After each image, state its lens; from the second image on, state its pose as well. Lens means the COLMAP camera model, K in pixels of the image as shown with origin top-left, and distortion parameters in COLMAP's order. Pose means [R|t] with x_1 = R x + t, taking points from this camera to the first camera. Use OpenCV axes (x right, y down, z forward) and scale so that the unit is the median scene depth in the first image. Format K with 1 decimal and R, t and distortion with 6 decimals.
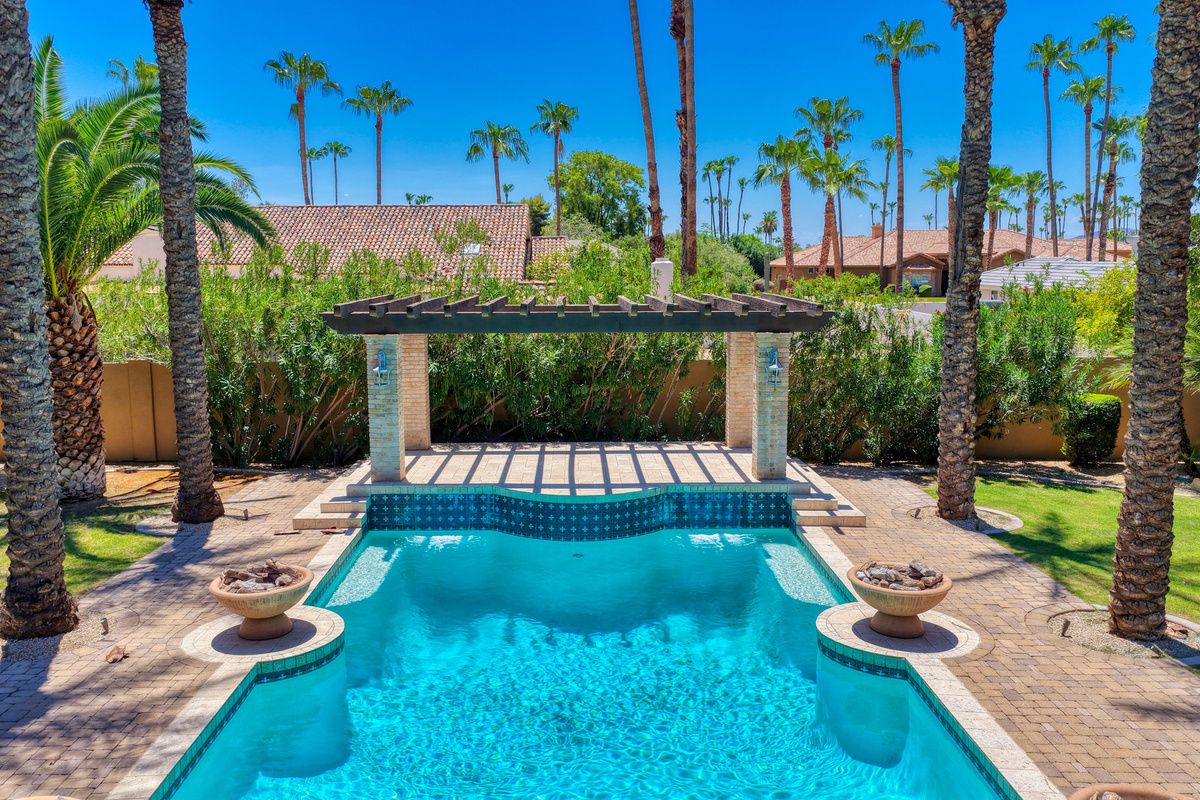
lens RADIAL K [[1012.3, 0, 578.9], [0, 1012.3, 402.1], [0, 0, 1]] dist [-0.006827, 0.024938]
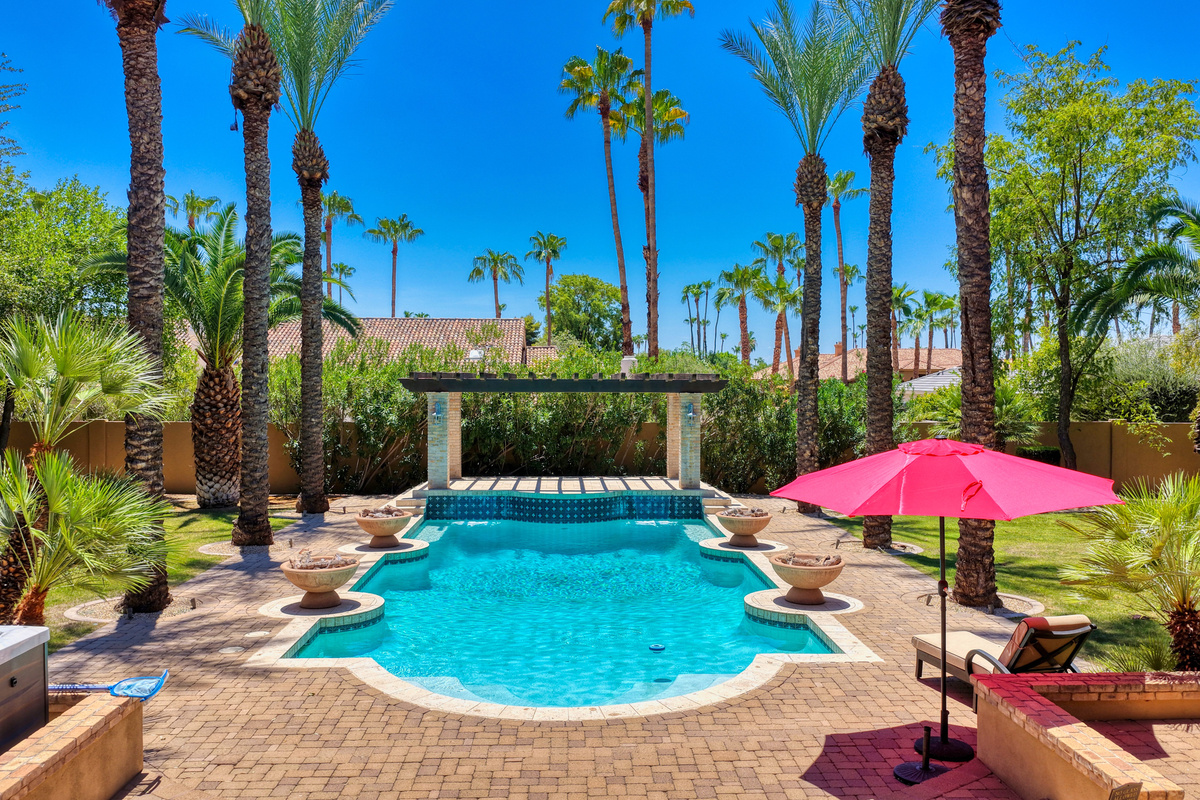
lens RADIAL K [[1012.6, 0, 604.8], [0, 1012.6, 403.5], [0, 0, 1]] dist [0.000002, 0.002155]
pose [[0.999272, 0.007477, 0.037412, 0.002251], [-0.003101, 0.993282, -0.115673, 0.127603], [-0.038026, 0.115473, 0.992583, -0.539057]]
